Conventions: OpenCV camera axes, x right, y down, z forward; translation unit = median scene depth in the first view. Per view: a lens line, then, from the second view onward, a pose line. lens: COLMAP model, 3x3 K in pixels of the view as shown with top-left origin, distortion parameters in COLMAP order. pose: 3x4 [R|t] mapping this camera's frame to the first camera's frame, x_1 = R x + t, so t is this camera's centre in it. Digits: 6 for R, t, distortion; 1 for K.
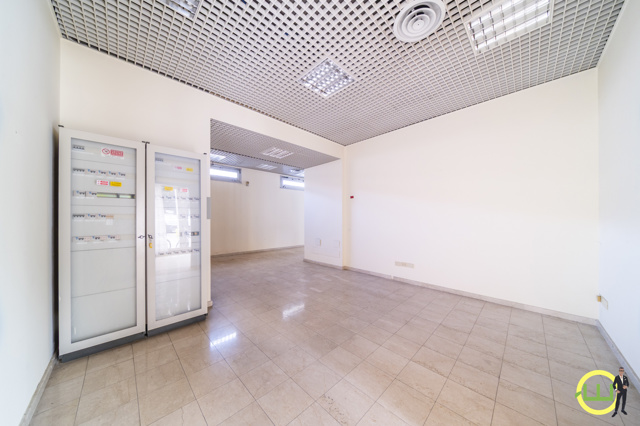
lens RADIAL K [[203.4, 0, 315.5], [0, 203.4, 214.2], [0, 0, 1]] dist [-0.005958, -0.000114]
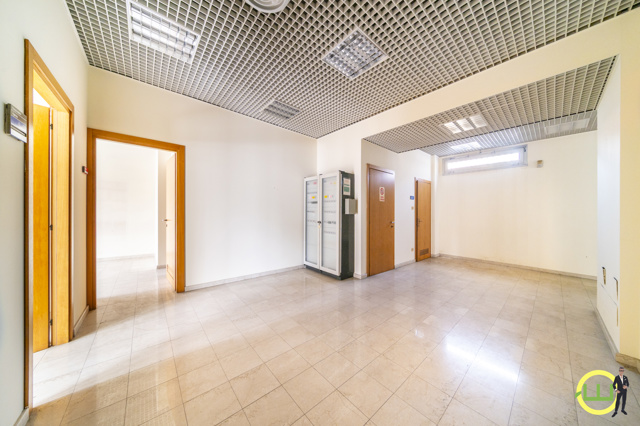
lens RADIAL K [[203.4, 0, 315.8], [0, 203.4, 213.7], [0, 0, 1]] dist [-0.005958, -0.000114]
pose [[-0.061023, 0.003145, -0.998131, 1.095362], [-0.000539, 0.999995, 0.003184, 0.021772], [0.998136, 0.000733, -0.061021, 1.022728]]
